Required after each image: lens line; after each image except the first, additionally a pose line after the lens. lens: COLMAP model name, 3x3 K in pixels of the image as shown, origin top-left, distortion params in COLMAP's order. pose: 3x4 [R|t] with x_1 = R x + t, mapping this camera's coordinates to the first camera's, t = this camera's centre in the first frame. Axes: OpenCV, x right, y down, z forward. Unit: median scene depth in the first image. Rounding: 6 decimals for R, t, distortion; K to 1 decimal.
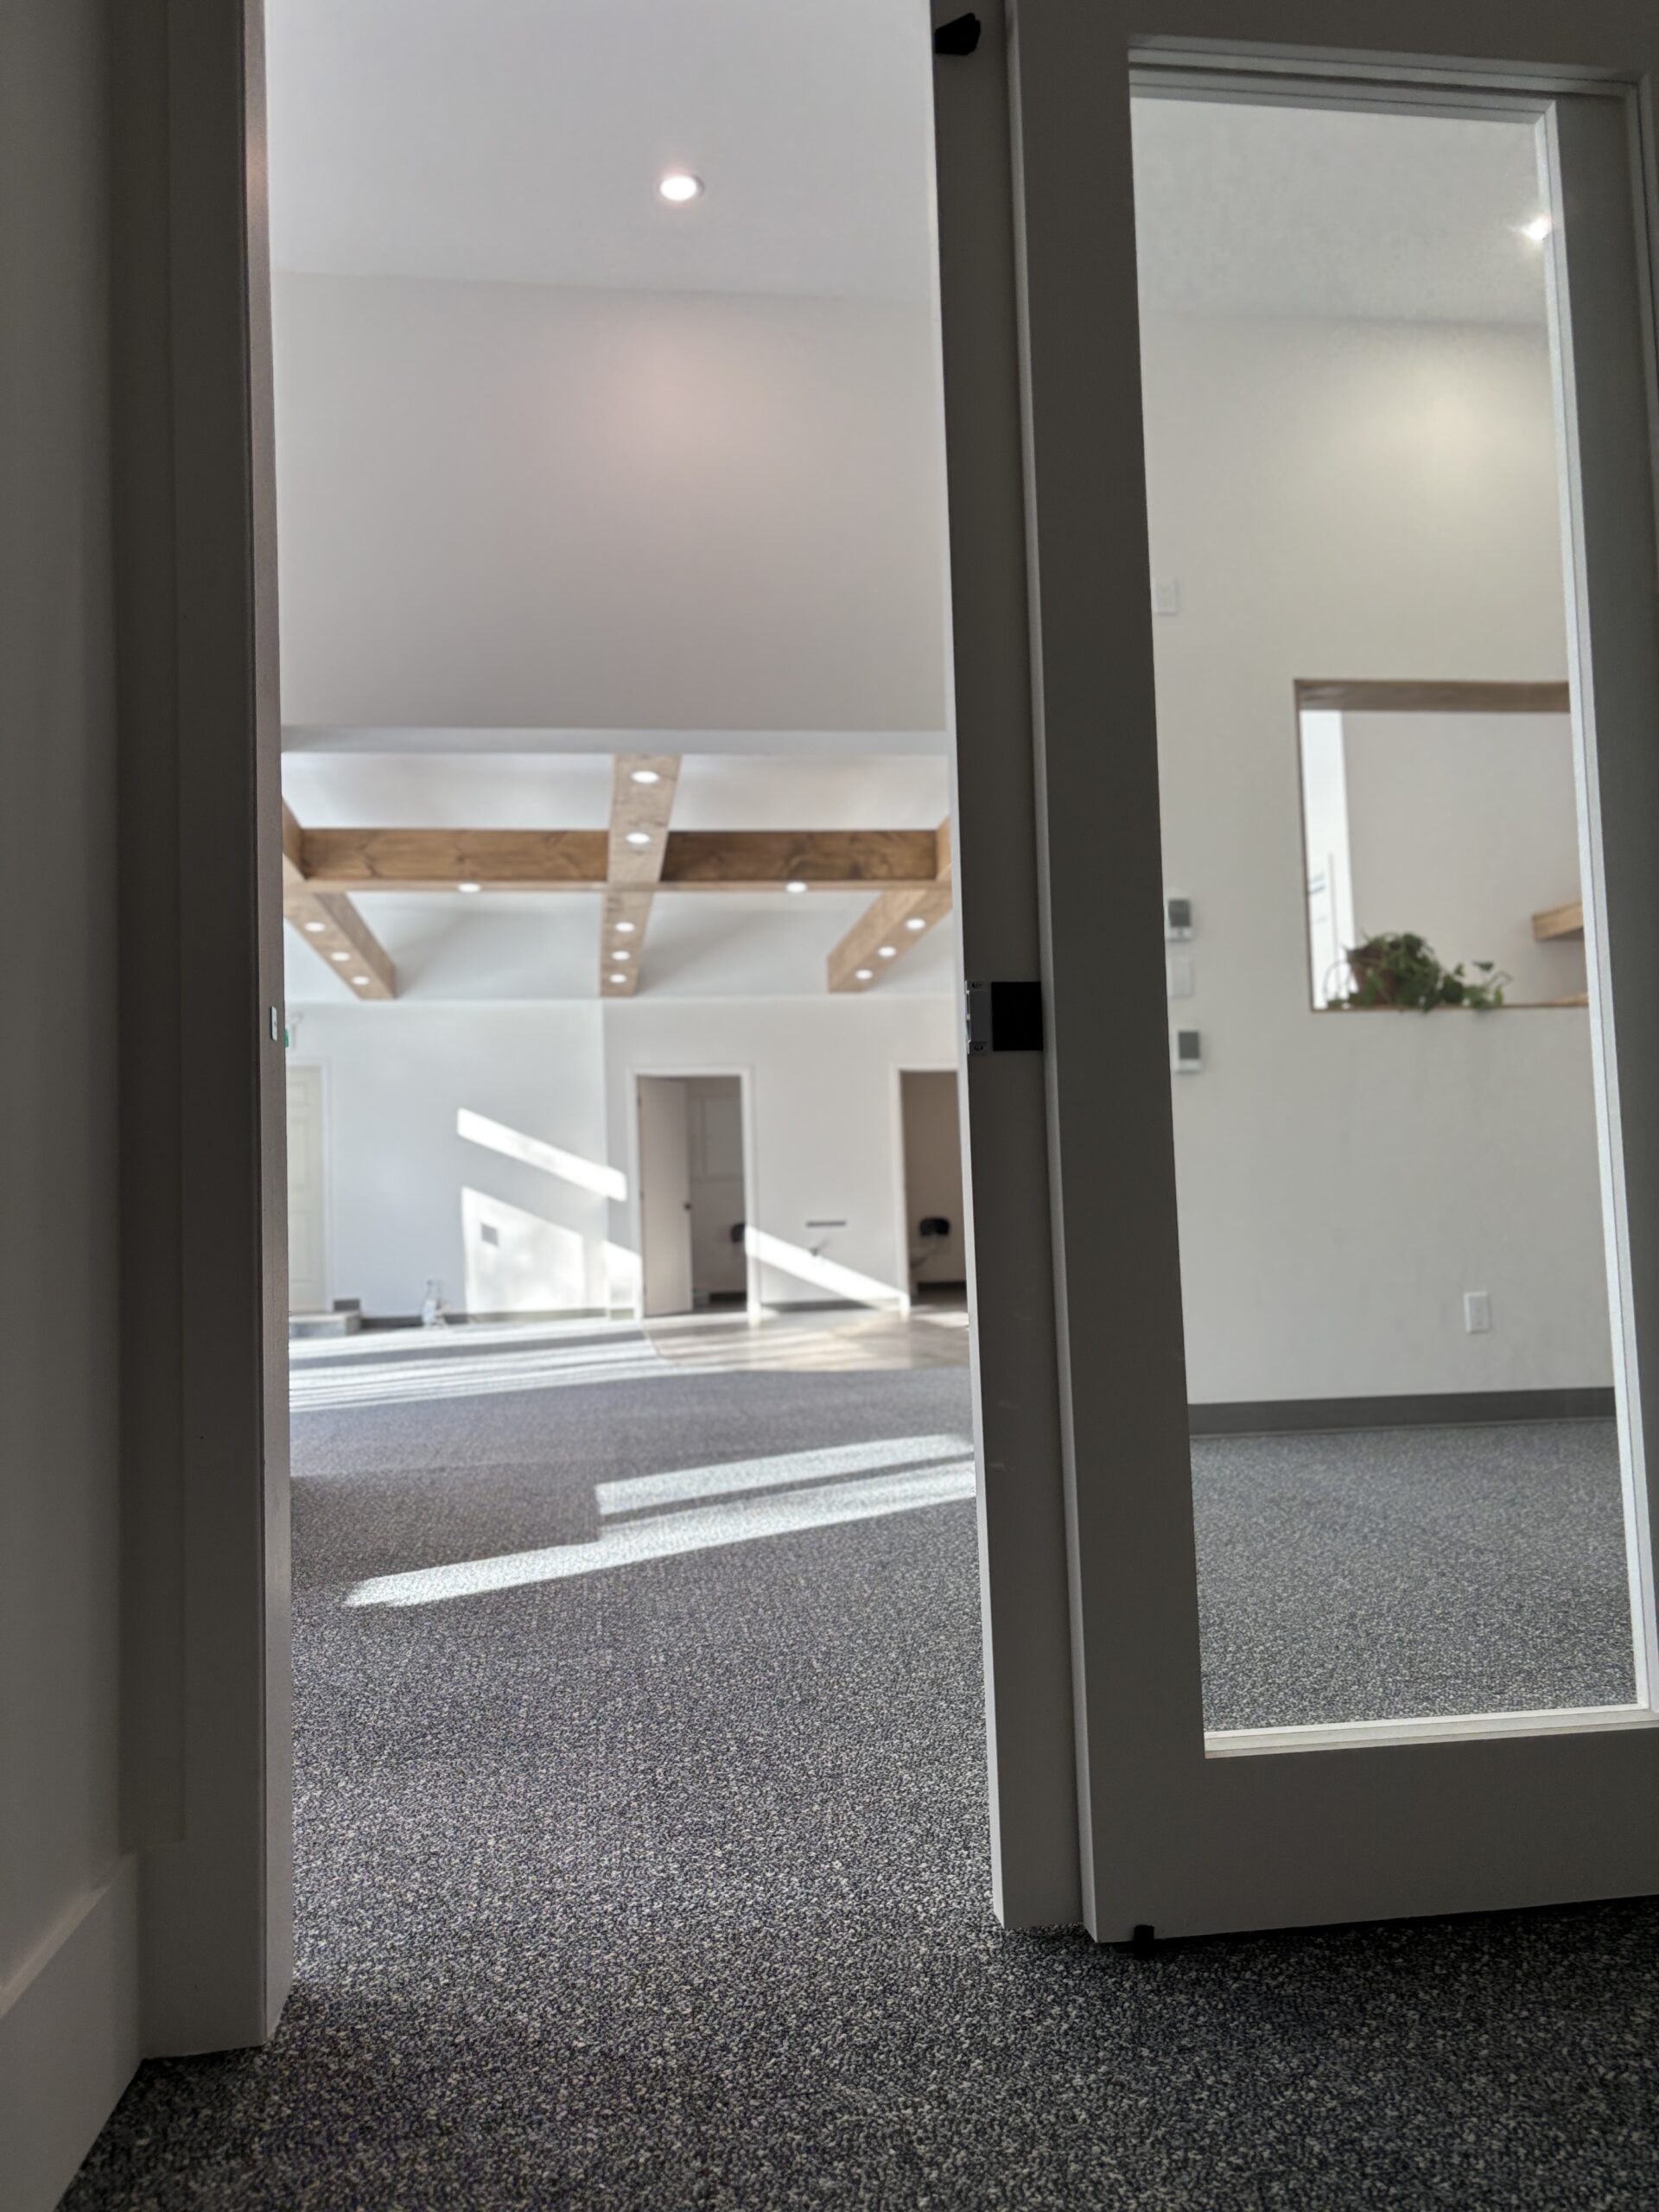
lens RADIAL K [[1702.5, 0, 906.5], [0, 1702.5, 1110.4], [0, 0, 1]] dist [0.048193, 0.000166]
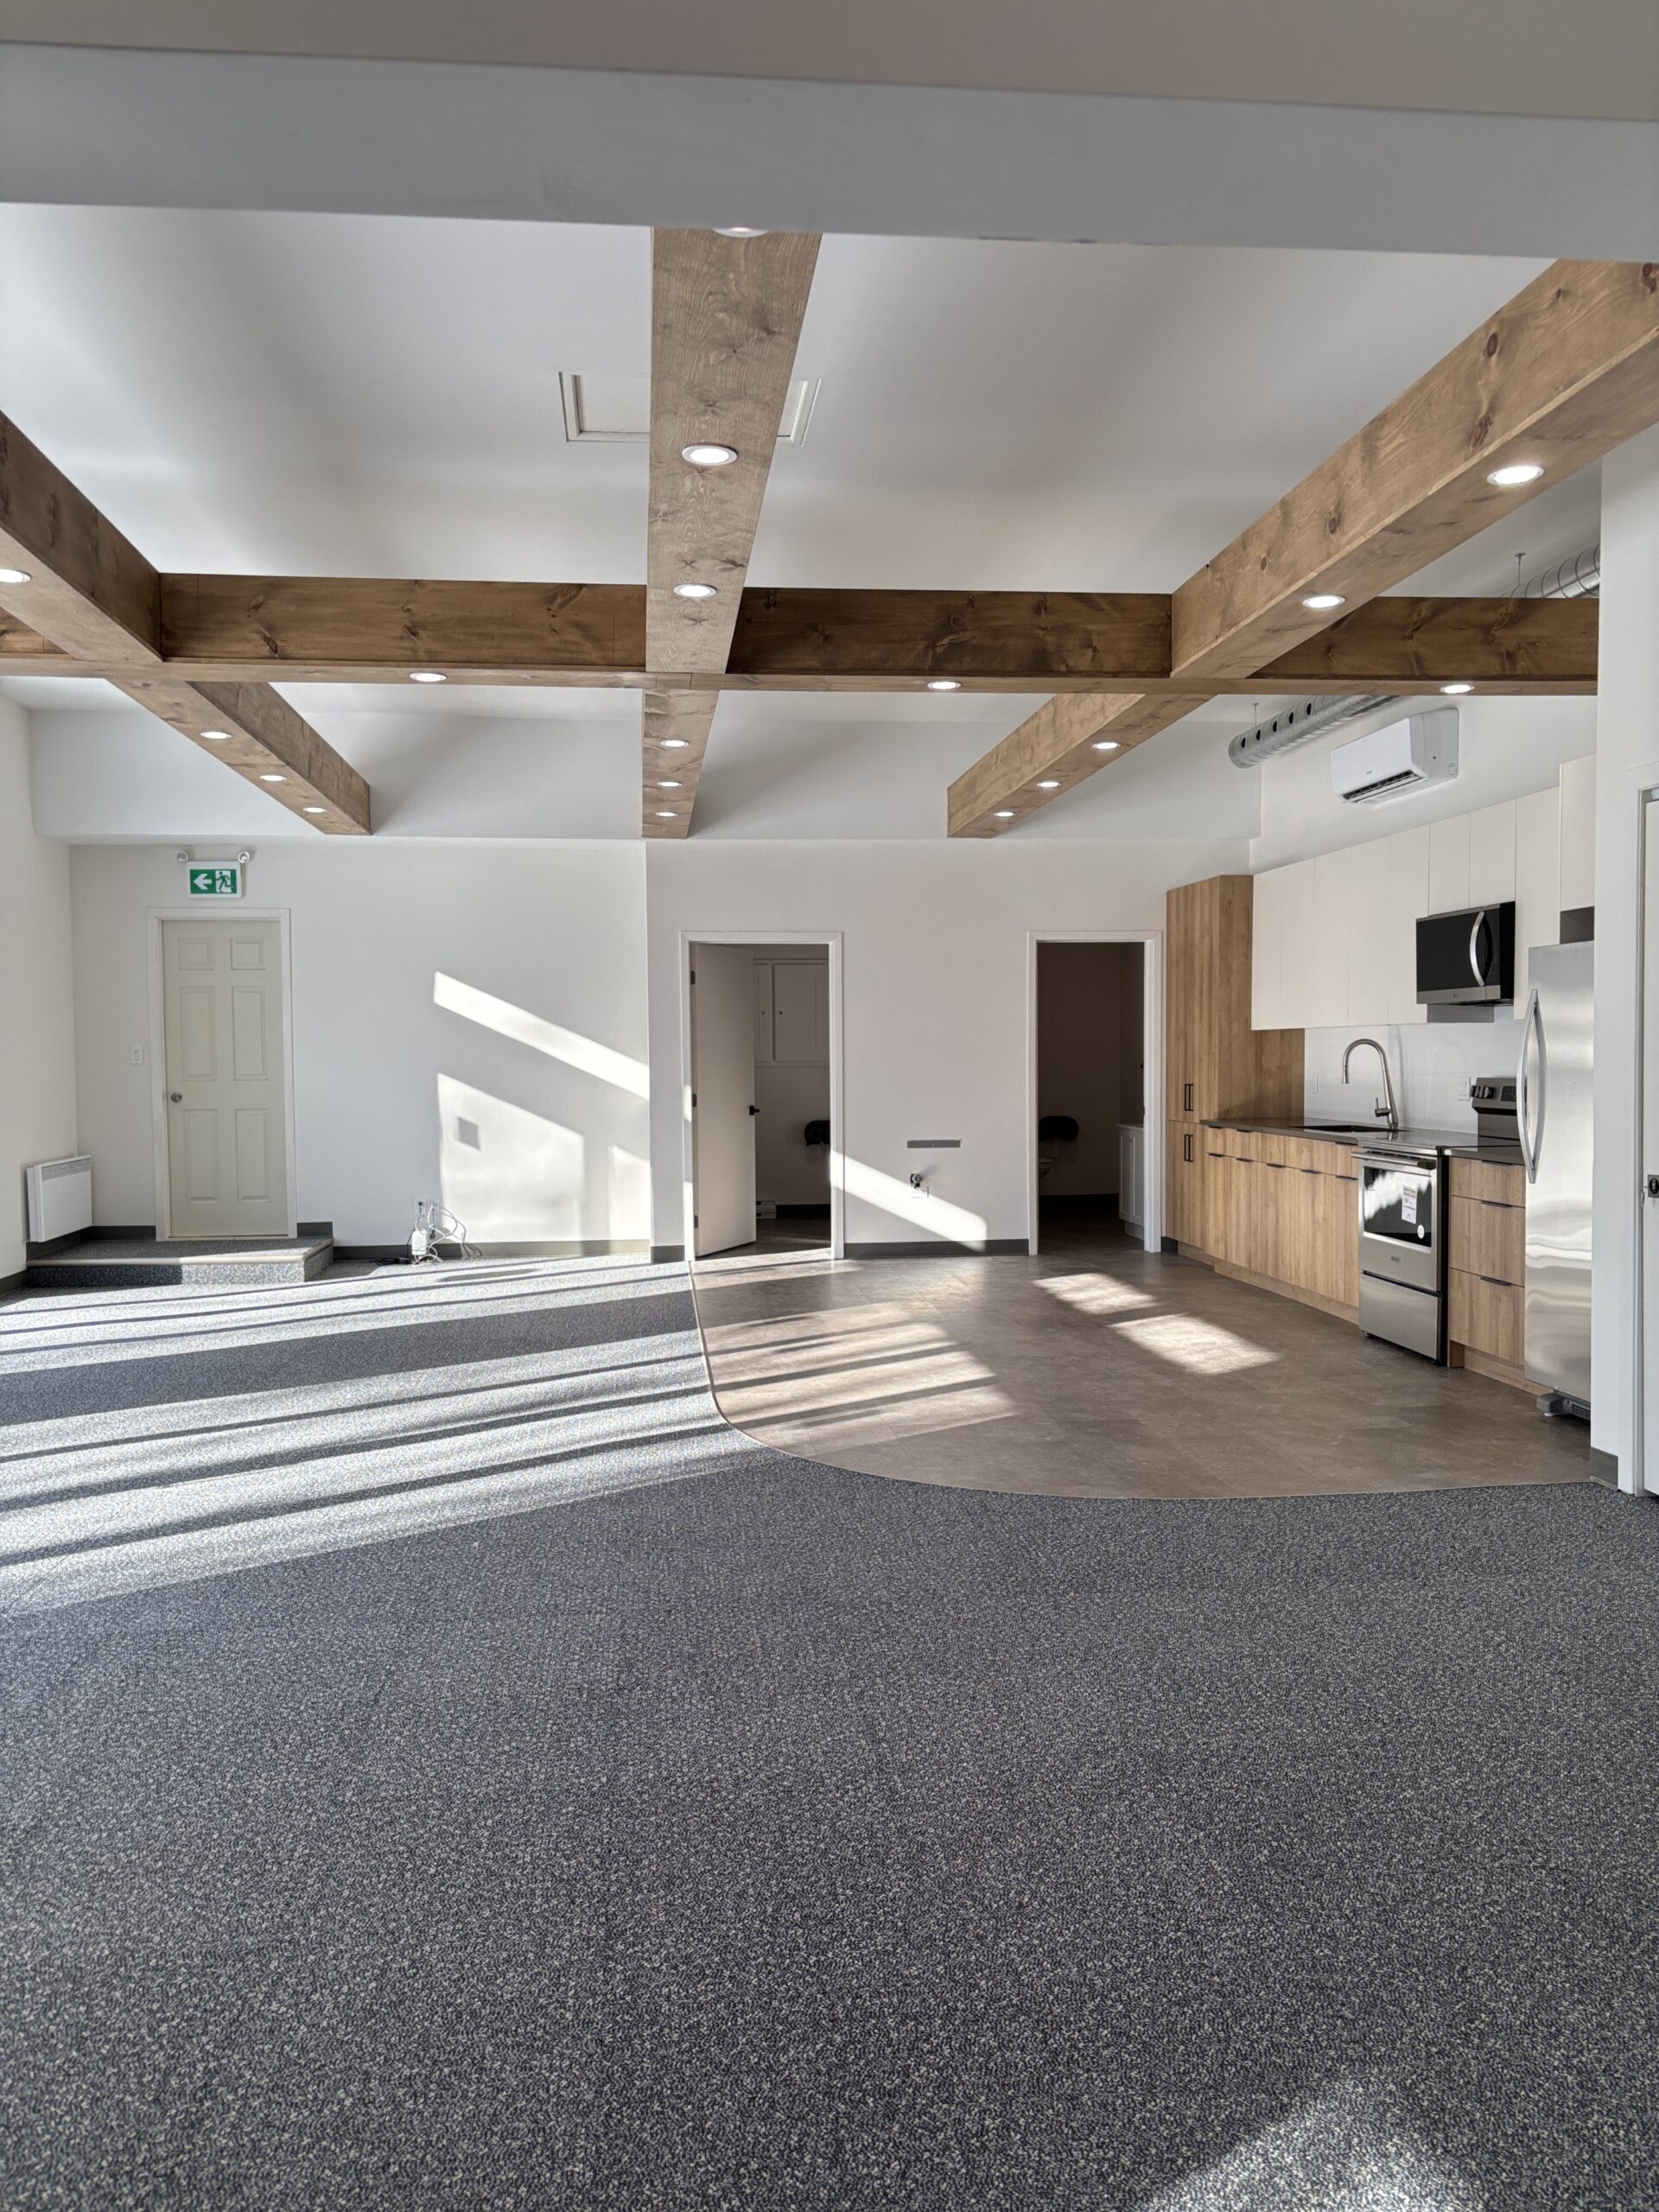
lens RADIAL K [[1680.5, 0, 819.6], [0, 1680.5, 1111.8], [0, 0, 1]] dist [0.032375, -0.002881]
pose [[0.996165, 0.036610, -0.079470, -0.054630], [-0.027463, 0.993182, 0.113293, -0.043795], [0.083076, -0.110676, 0.990378, 0.362615]]
